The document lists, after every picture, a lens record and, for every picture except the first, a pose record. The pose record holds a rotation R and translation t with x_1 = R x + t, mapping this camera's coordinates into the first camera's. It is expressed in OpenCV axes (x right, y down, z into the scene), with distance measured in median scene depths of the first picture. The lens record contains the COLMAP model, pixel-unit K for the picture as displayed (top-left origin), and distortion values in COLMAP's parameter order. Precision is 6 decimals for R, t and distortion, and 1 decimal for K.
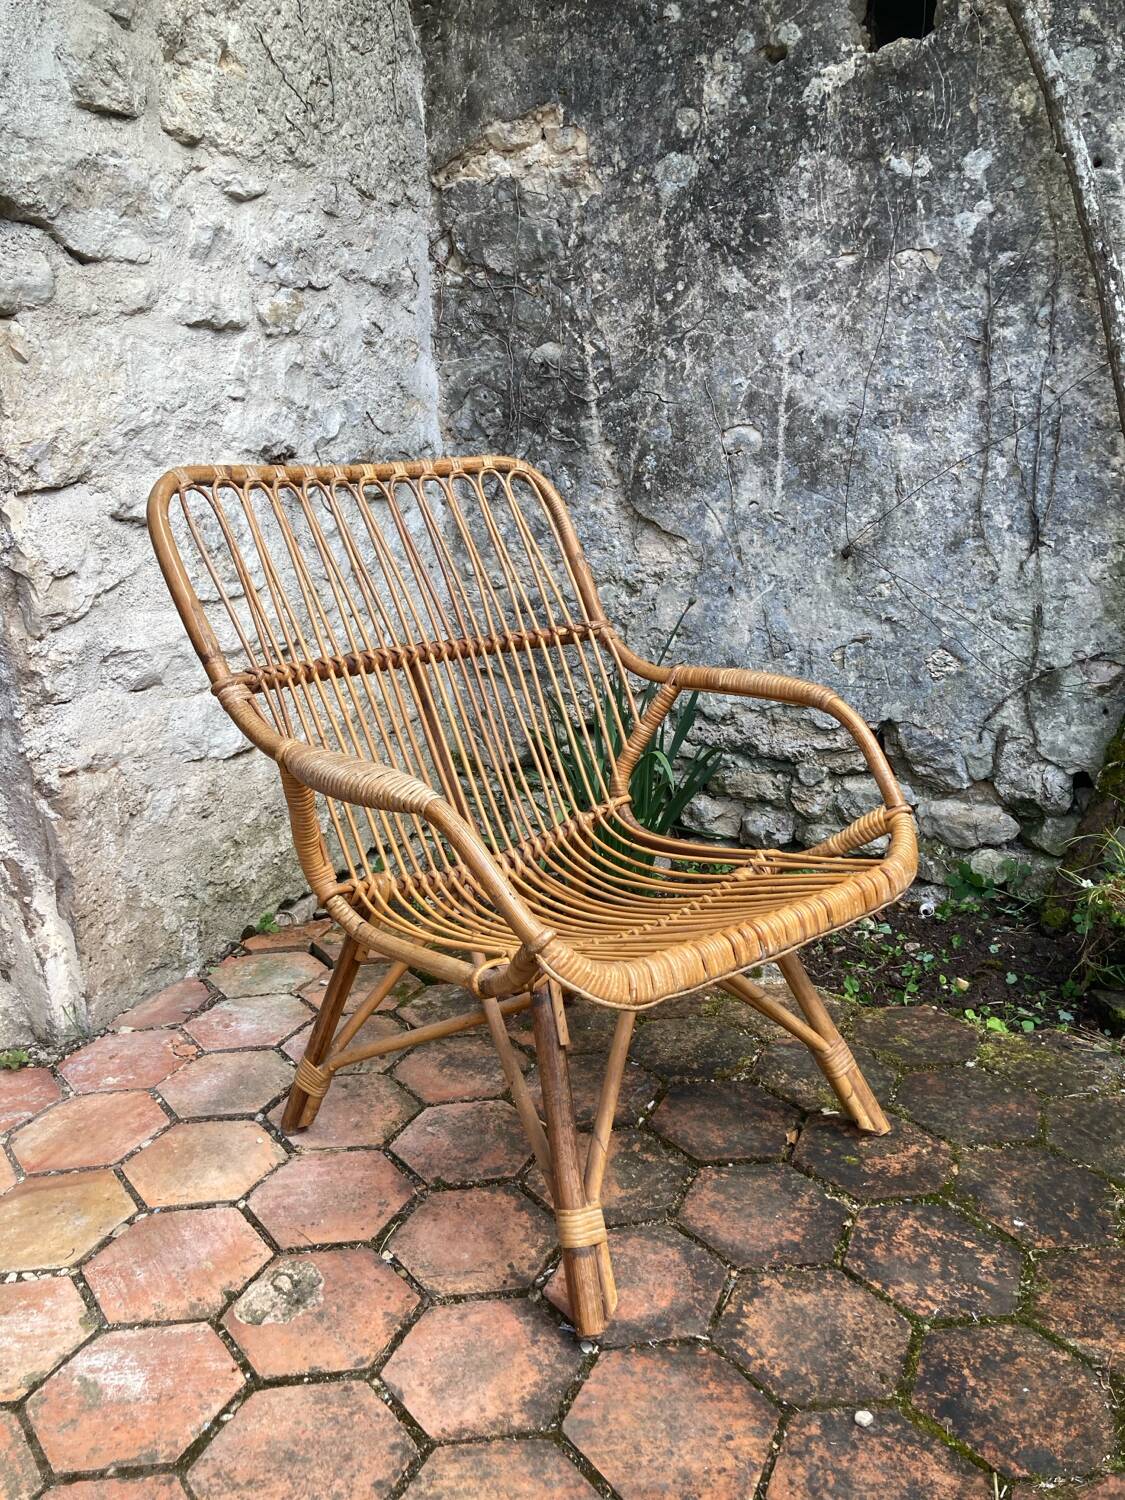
lens RADIAL K [[1233.9, 0, 550.7], [0, 1233.9, 746.3], [0, 0, 1]] dist [0.019333, -0.010055]
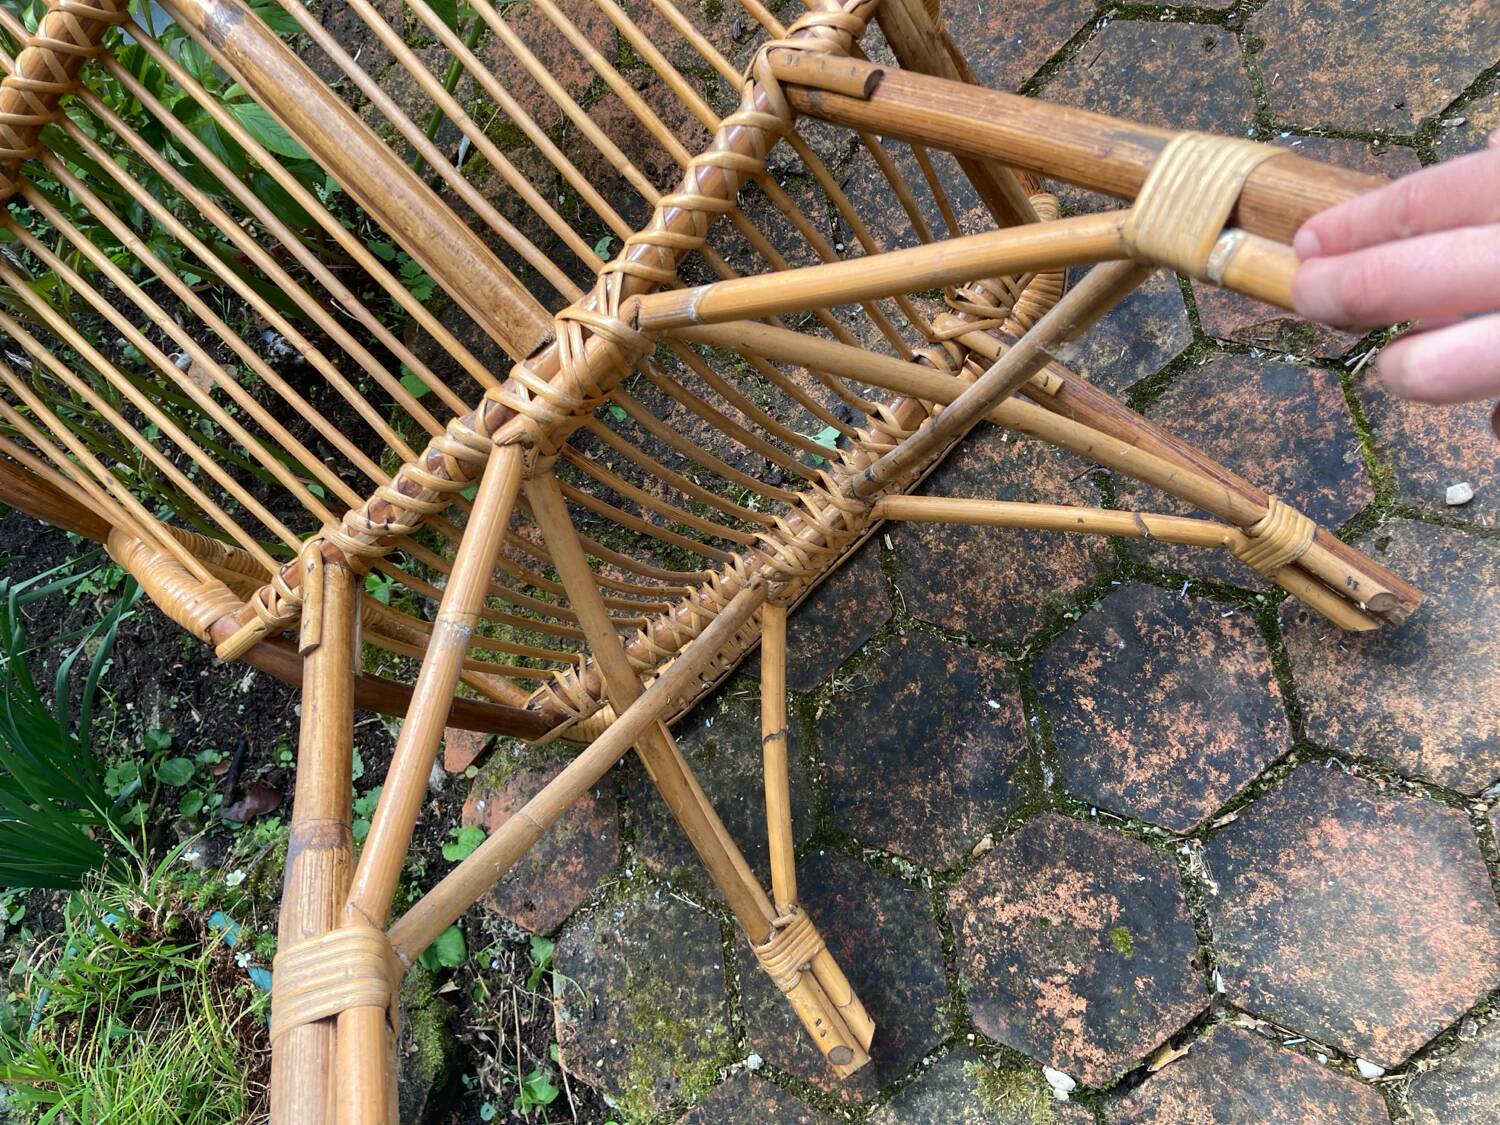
lens RADIAL K [[1233.9, 0, 738.2], [0, 1233.9, 586.0], [0, 0, 1]] dist [0.019333, -0.010055]
pose [[-0.782841, -0.353811, 0.511838, 0.091470], [0.555069, -0.025380, 0.831417, -0.172590], [-0.281174, 0.934973, 0.216258, 0.493217]]
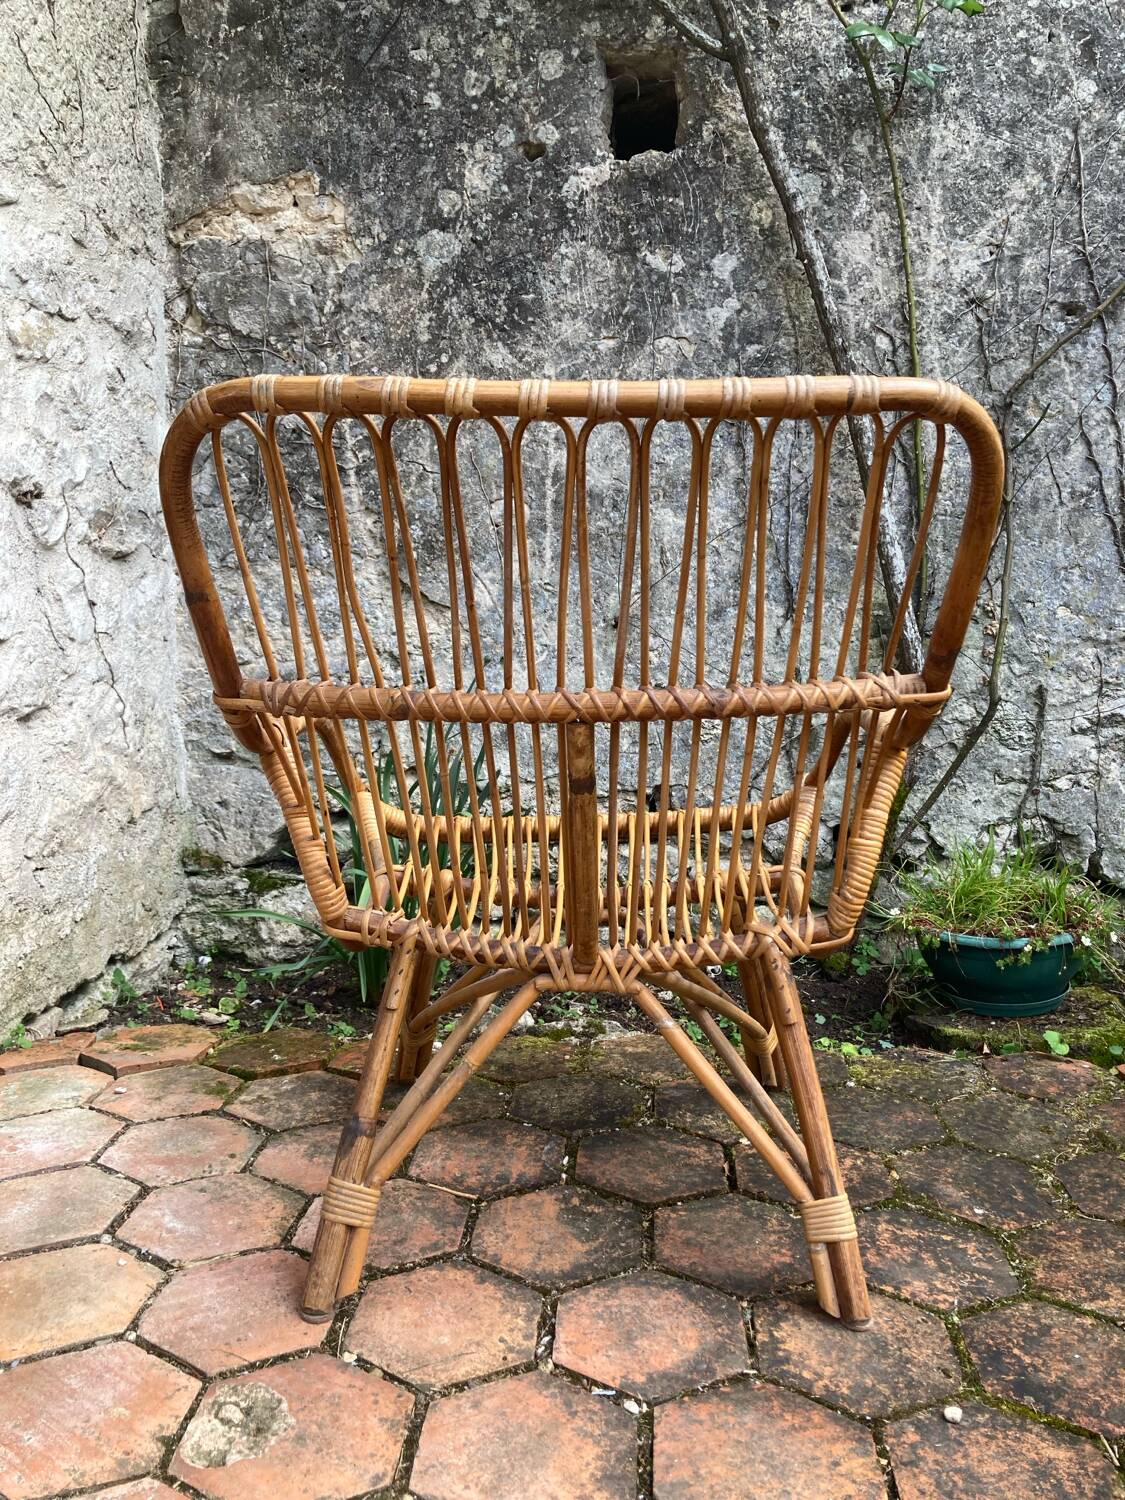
lens RADIAL K [[1233.9, 0, 551.7], [0, 1233.9, 745.4], [0, 0, 1]] dist [0.019333, -0.010055]
pose [[0.943424, -0.015189, 0.331240, -0.159112], [0.058925, 0.990730, -0.122399, 0.070330], [-0.326310, 0.134993, 0.935574, 0.081612]]
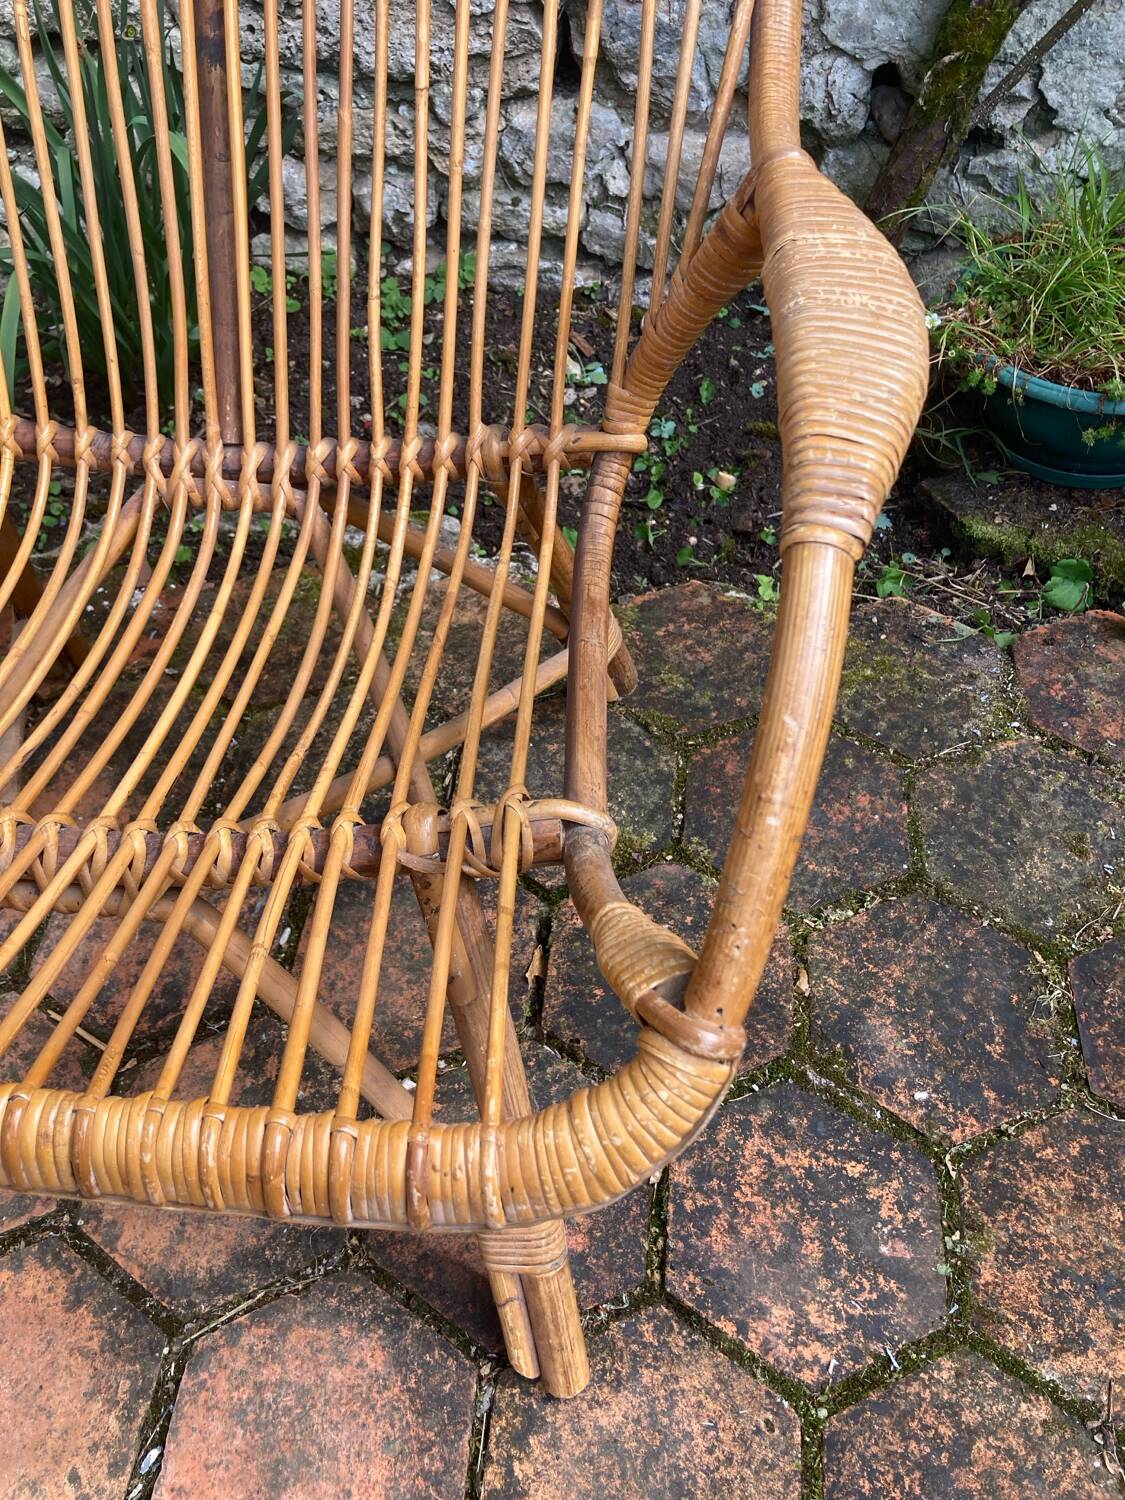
lens RADIAL K [[1233.9, 0, 553.4], [0, 1233.9, 740.8], [0, 0, 1]] dist [0.019333, -0.010055]
pose [[0.951678, -0.230563, 0.202856, 0.073584], [0.075971, 0.816778, 0.571928, -0.070925], [-0.297554, -0.528880, 0.794825, 0.396992]]
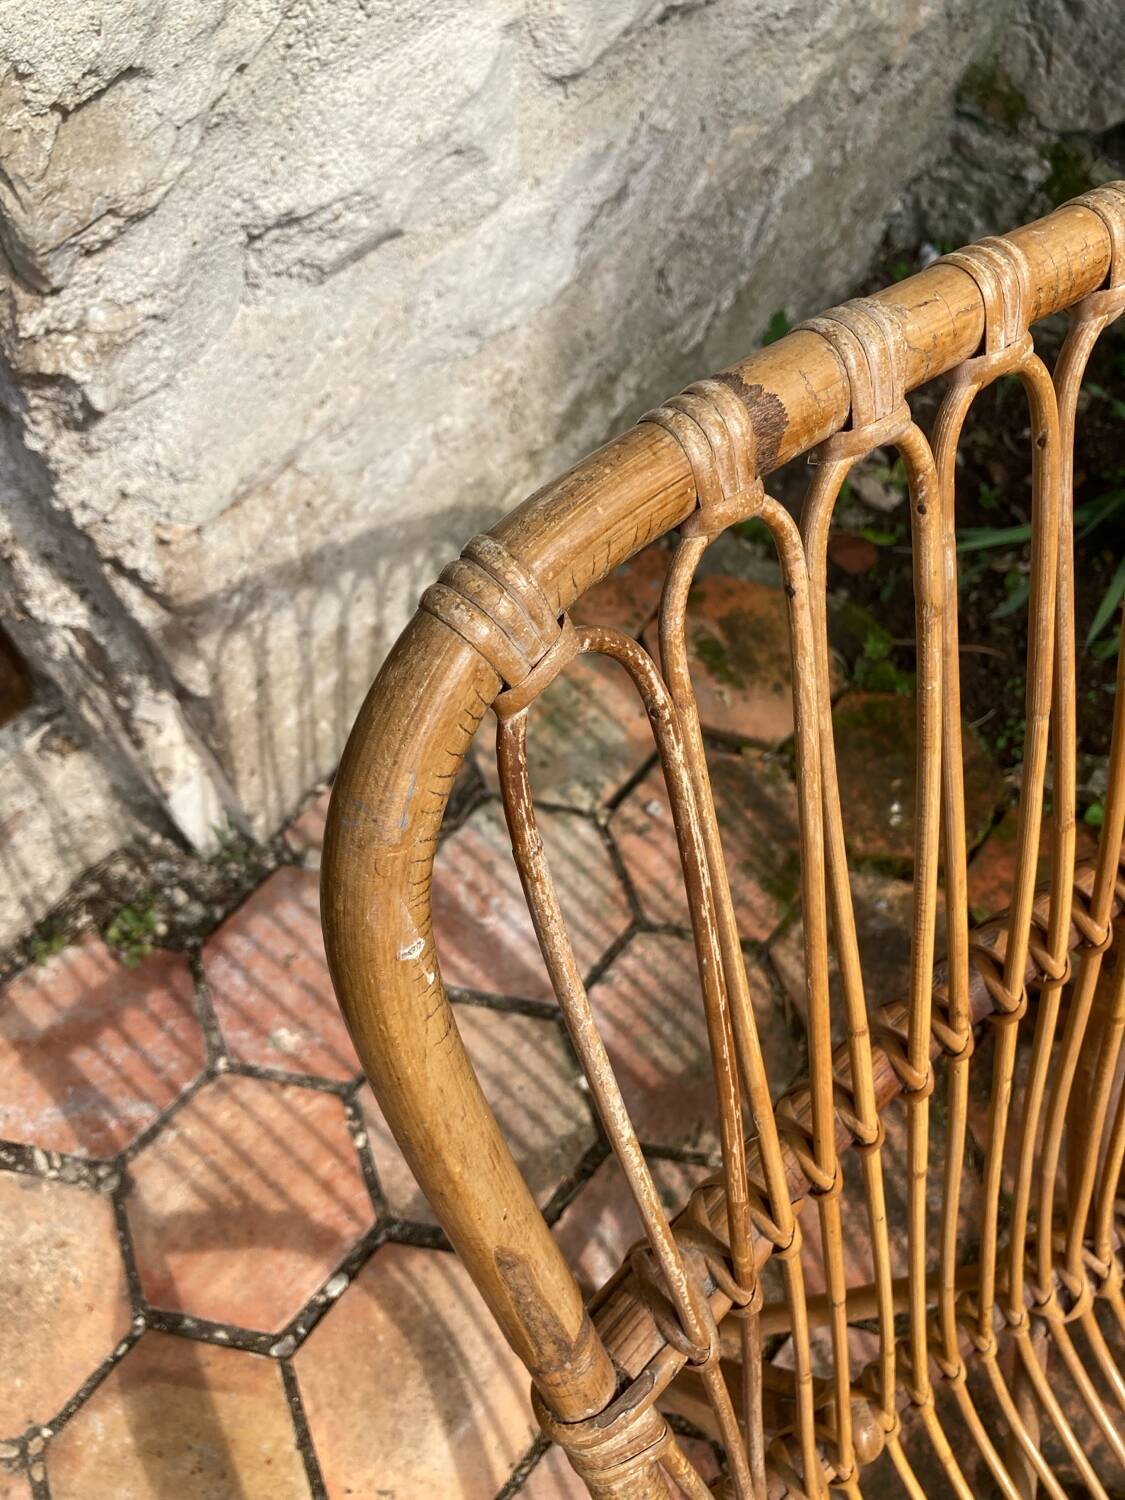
lens RADIAL K [[1251.4, 0, 560.6], [0, 1251.4, 743.3], [0, 0, 1]] dist [0.015310, -0.020619]
pose [[0.962531, 0.267263, -0.045879, -0.180694], [-0.142092, 0.641189, 0.754113, -0.219375], [0.230964, -0.719338, 0.655140, 0.560188]]
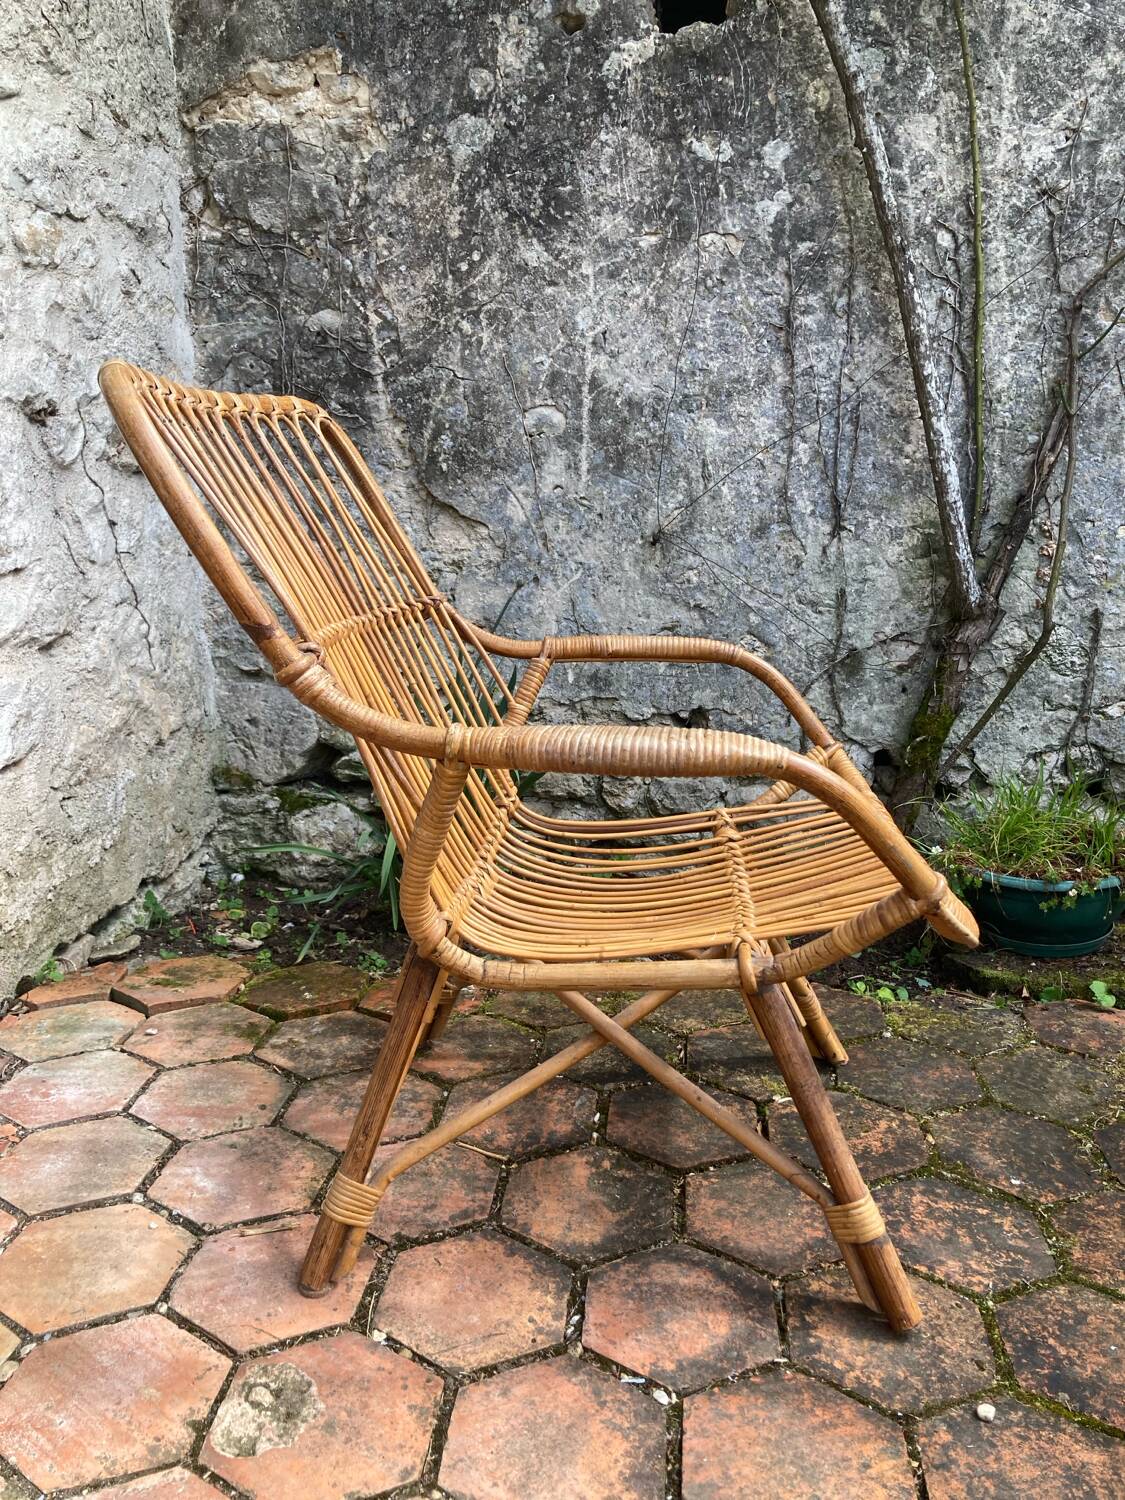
lens RADIAL K [[1233.9, 0, 557.3], [0, 1233.9, 743.9], [0, 0, 1]] dist [0.019333, -0.010055]
pose [[0.950966, -0.040168, 0.306676, -0.149879], [0.049938, 0.998462, -0.024075, 0.027679], [-0.305237, 0.038210, 0.951510, 0.101661]]
